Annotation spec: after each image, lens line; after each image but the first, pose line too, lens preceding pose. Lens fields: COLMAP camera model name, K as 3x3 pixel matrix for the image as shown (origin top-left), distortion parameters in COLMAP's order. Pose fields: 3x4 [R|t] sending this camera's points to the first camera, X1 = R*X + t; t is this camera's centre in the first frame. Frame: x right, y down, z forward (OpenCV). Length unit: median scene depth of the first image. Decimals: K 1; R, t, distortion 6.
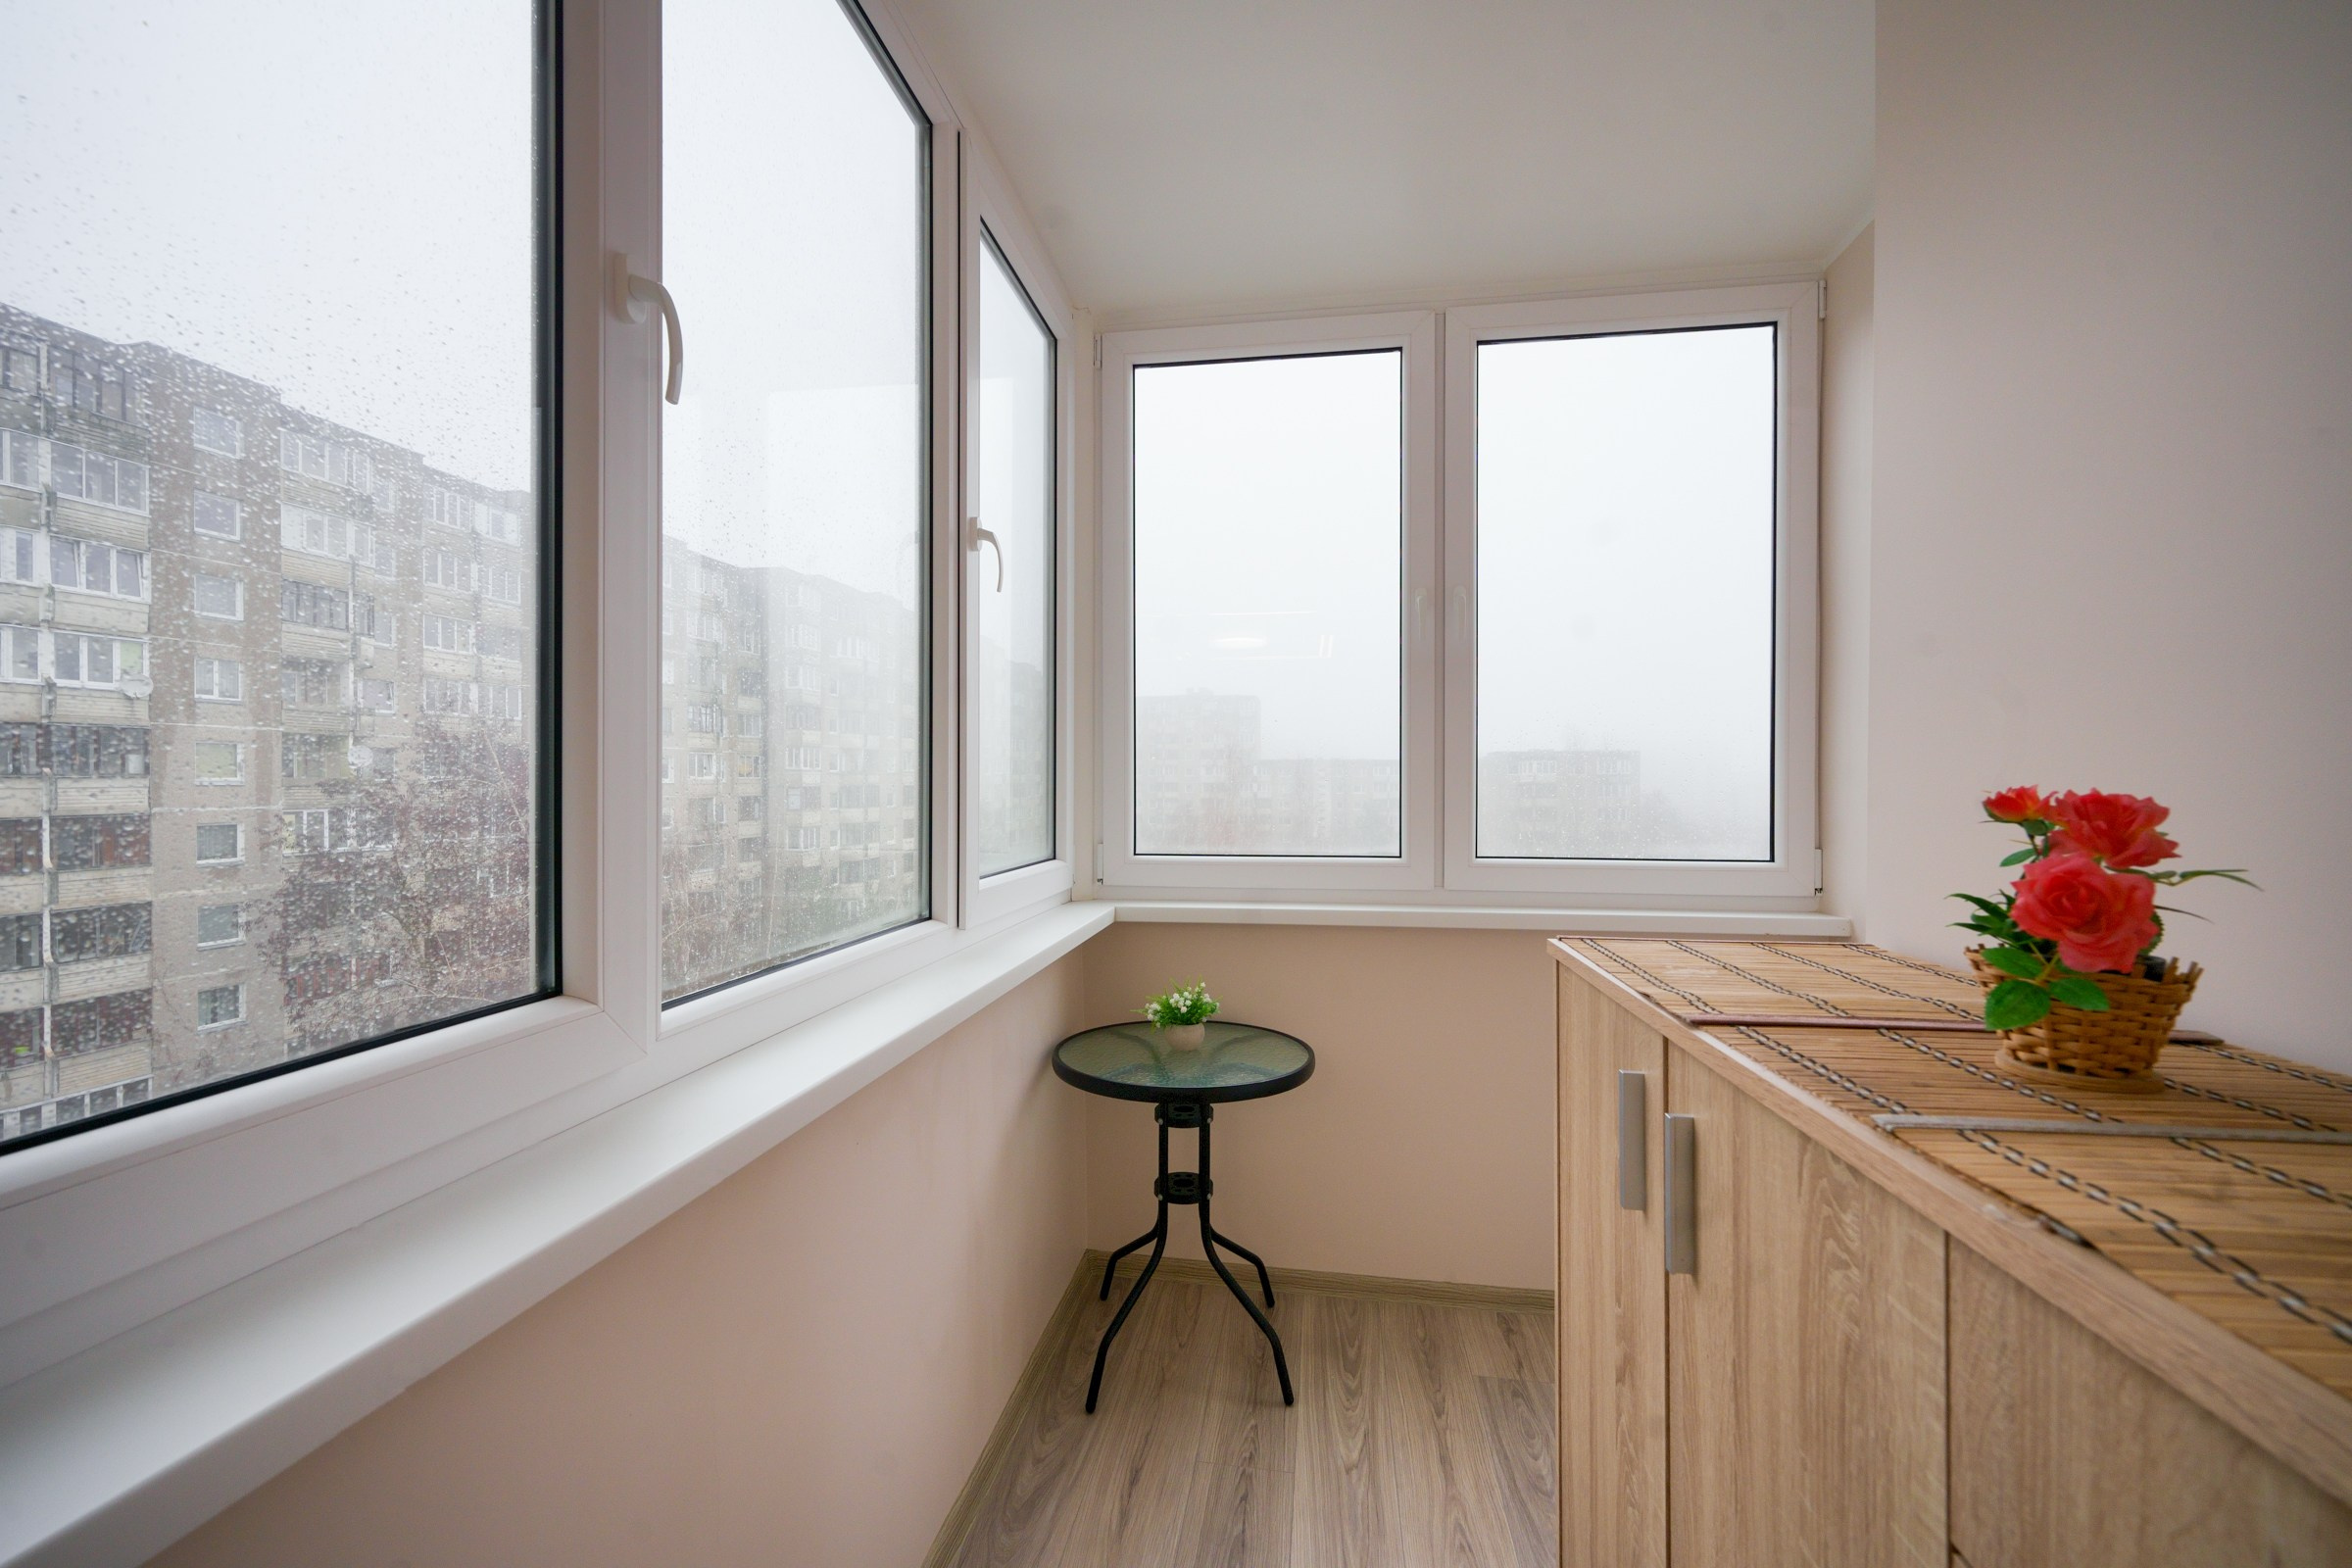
lens RADIAL K [[915.2, 0, 1164.0], [0, 915.2, 784.8], [0, 0, 1]] dist [-0.001251, -0.000037]
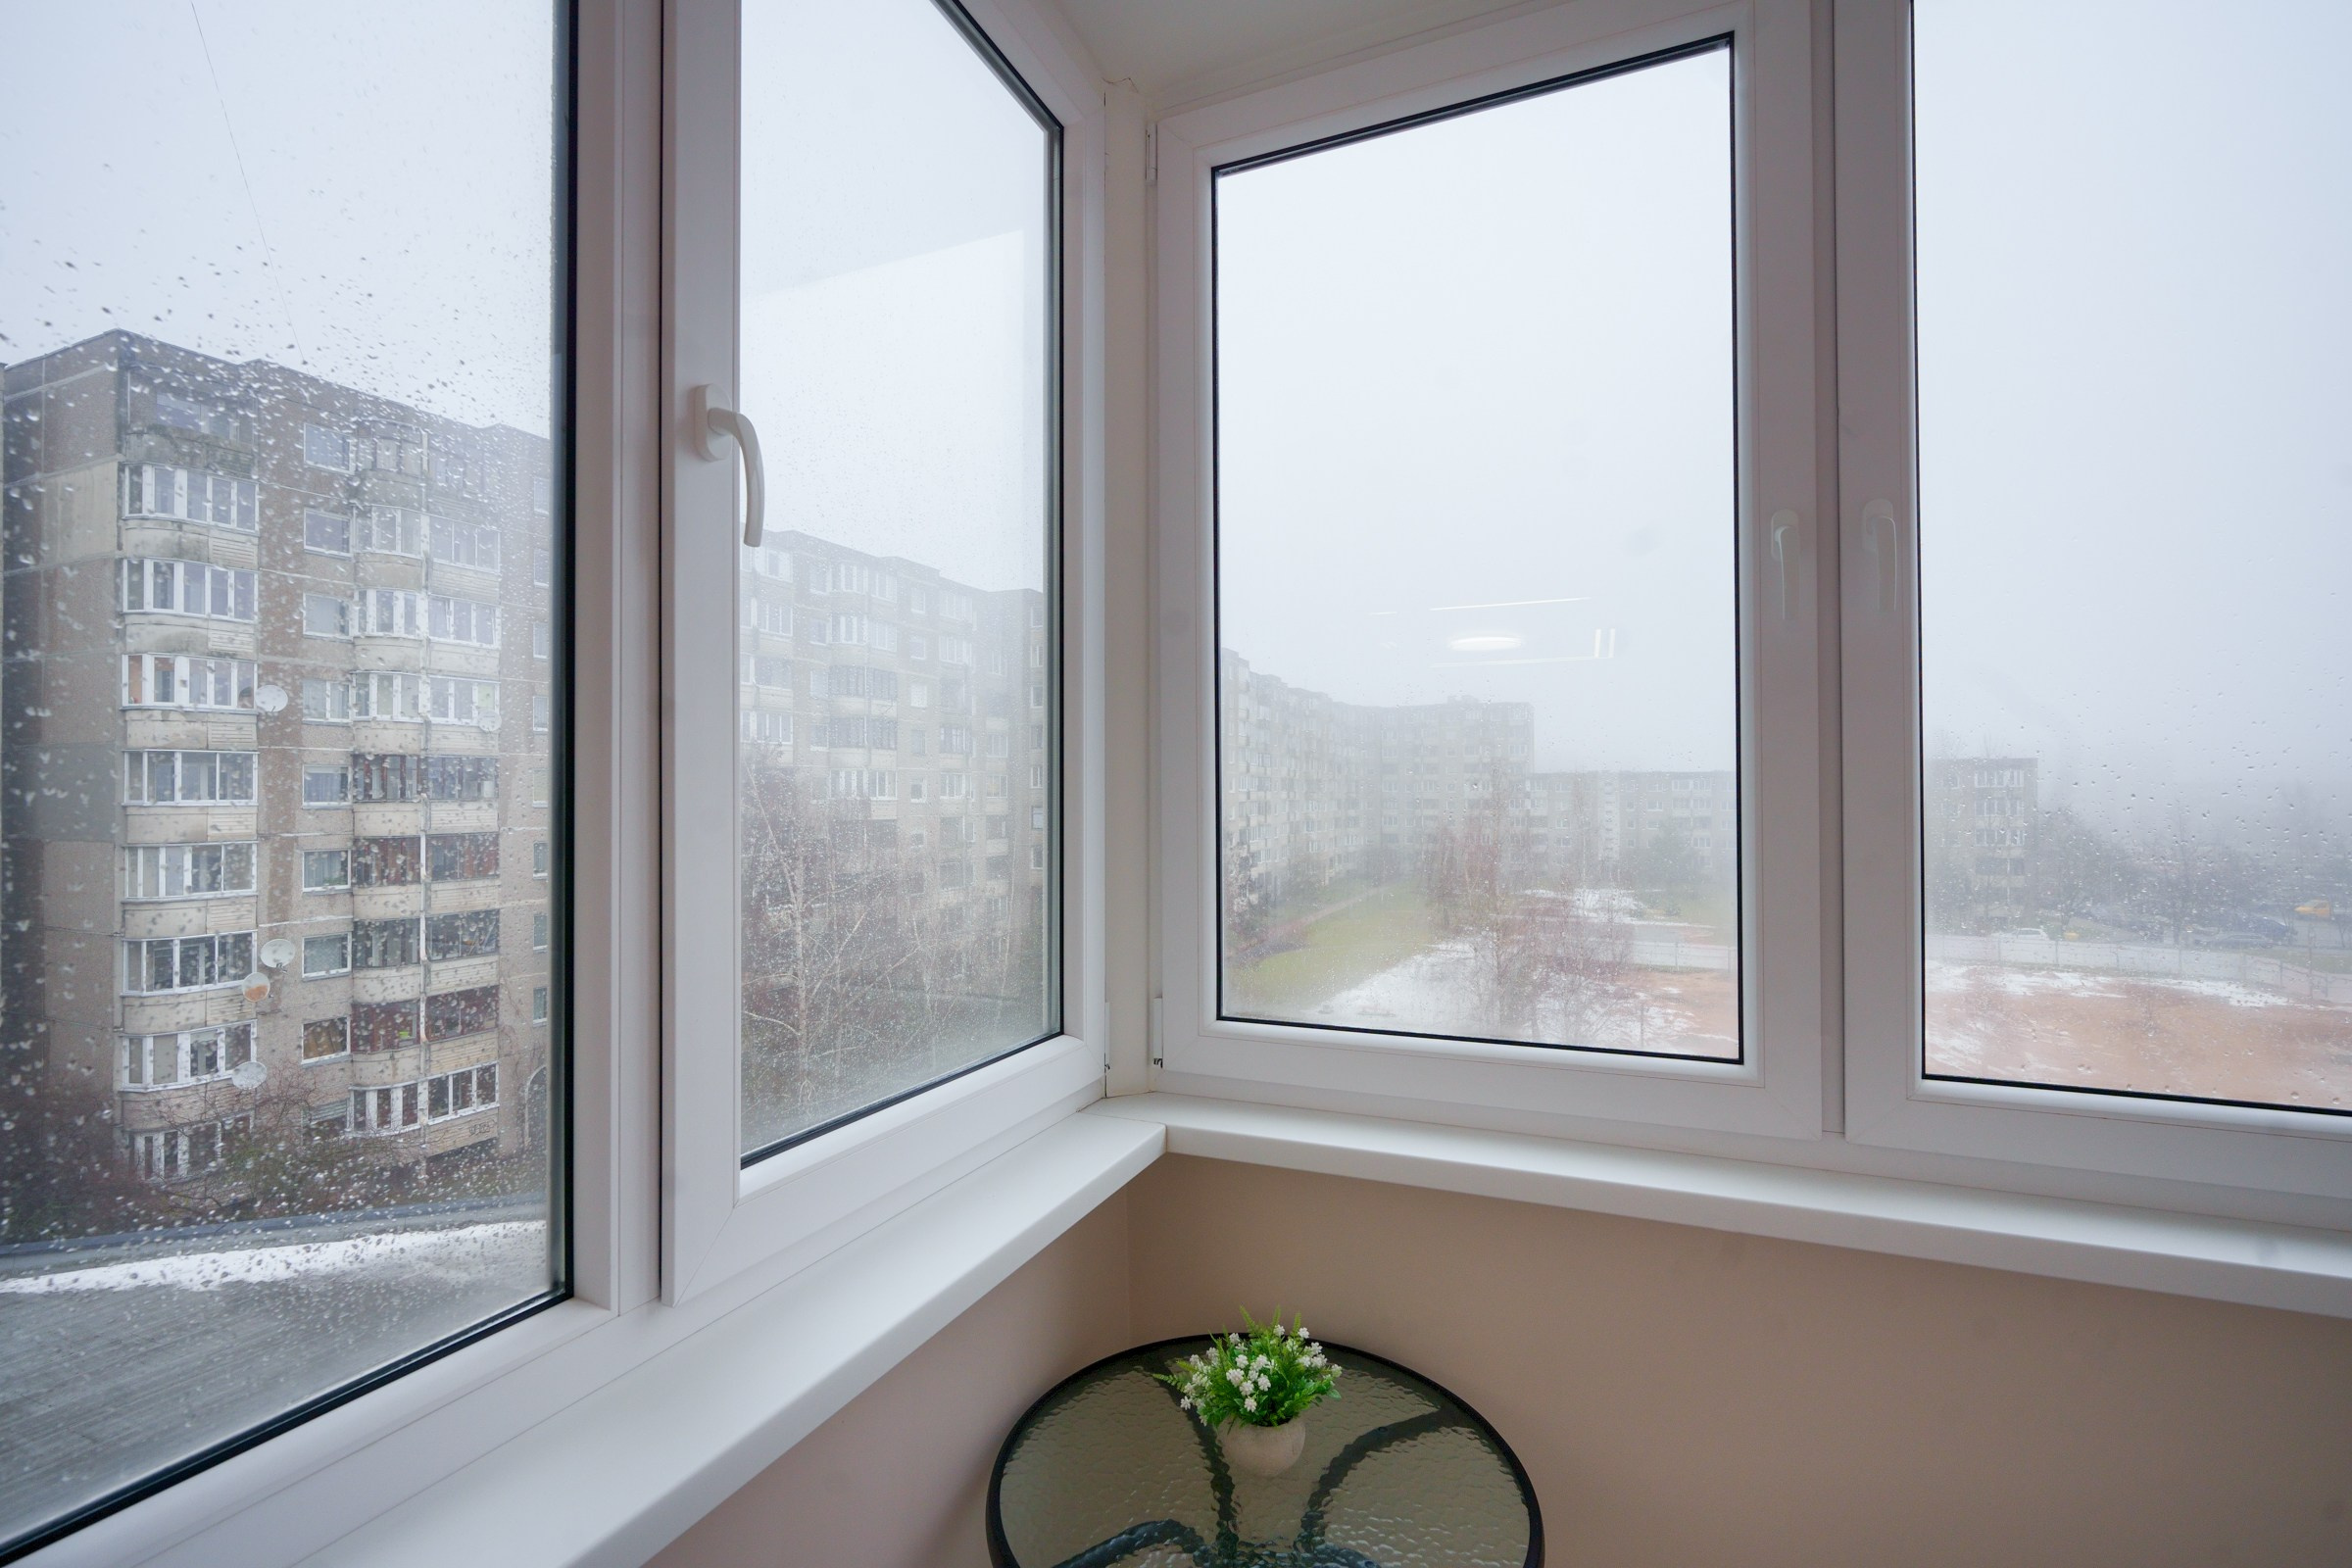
lens RADIAL K [[952.0, 0, 1176.0], [0, 952.0, 784.0], [0, 0, 1]] dist [-0.001340, -0.000071]
pose [[0.967749, -0.004445, -0.251877, 0.099596], [0.000056, 0.999848, -0.017431, -0.064130], [0.251916, 0.016855, 0.967602, 0.447714]]
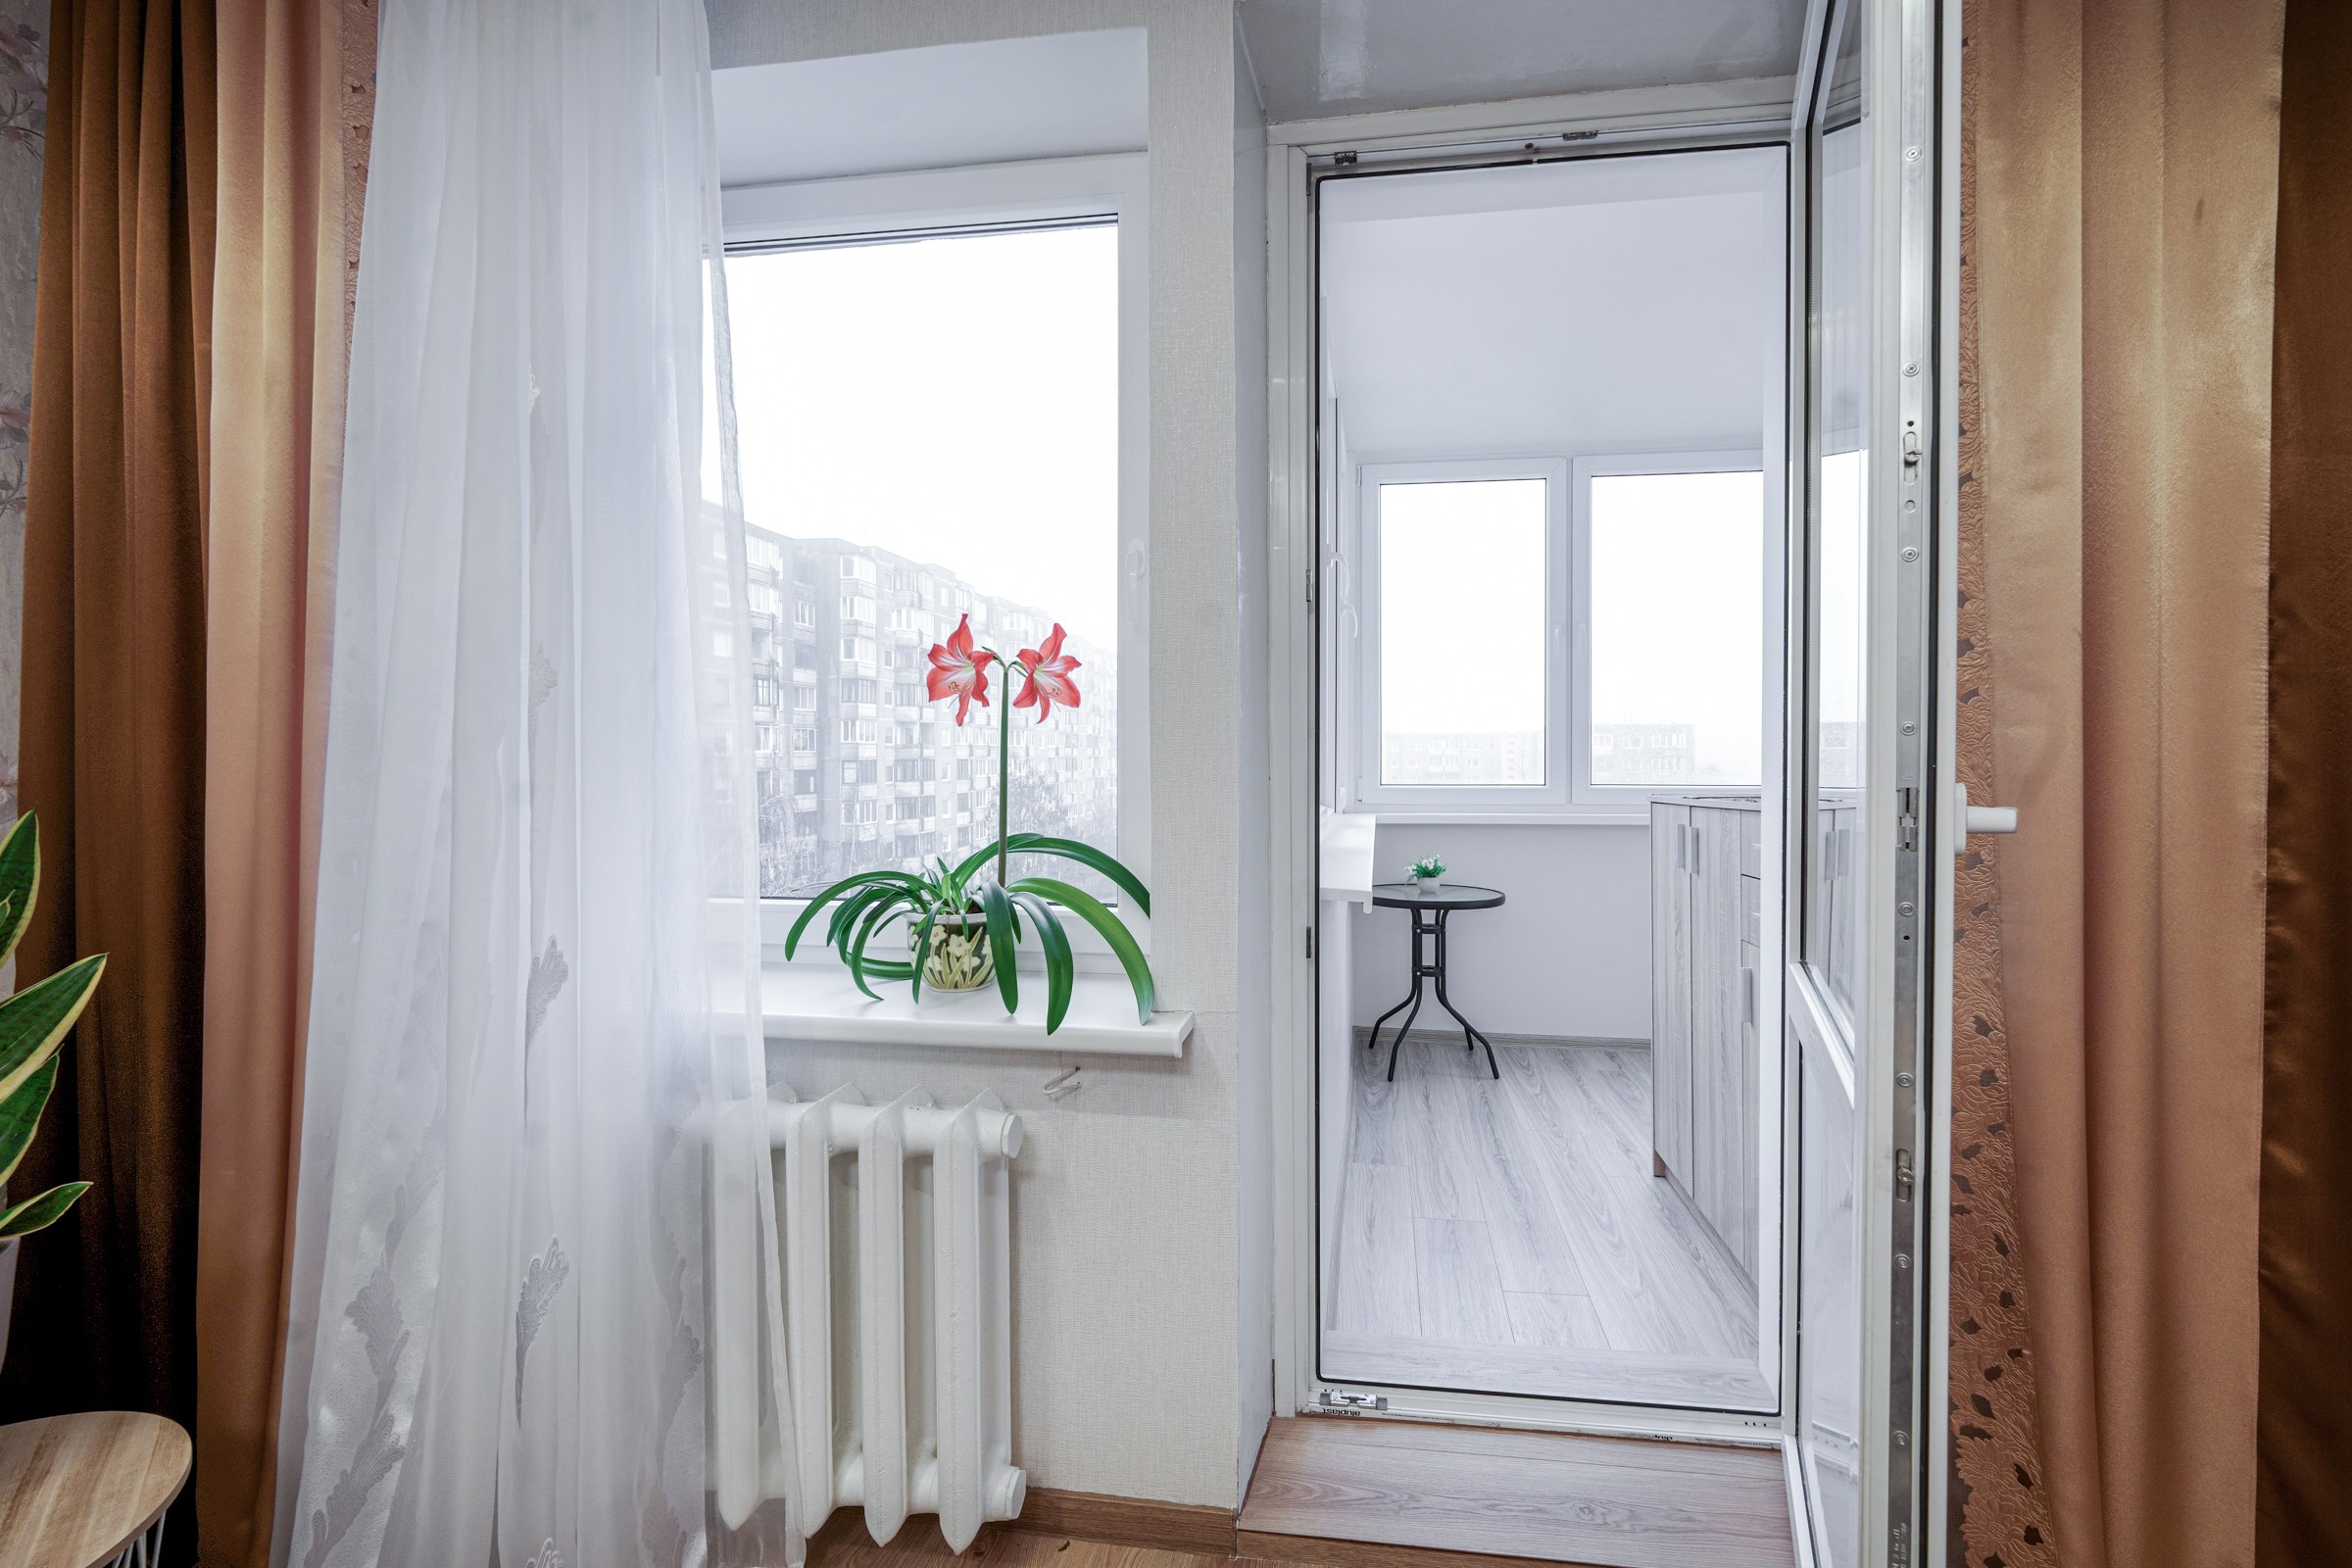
lens RADIAL K [[956.2, 0, 1229.6], [0, 956.2, 762.2], [0, 0, 1]] dist [-0.001461, -0.000192]
pose [[0.999672, 0.000441, 0.025601, -0.367731], [-0.000485, 0.999998, 0.001725, 0.035066], [-0.025600, -0.001736, 0.999671, -0.736939]]
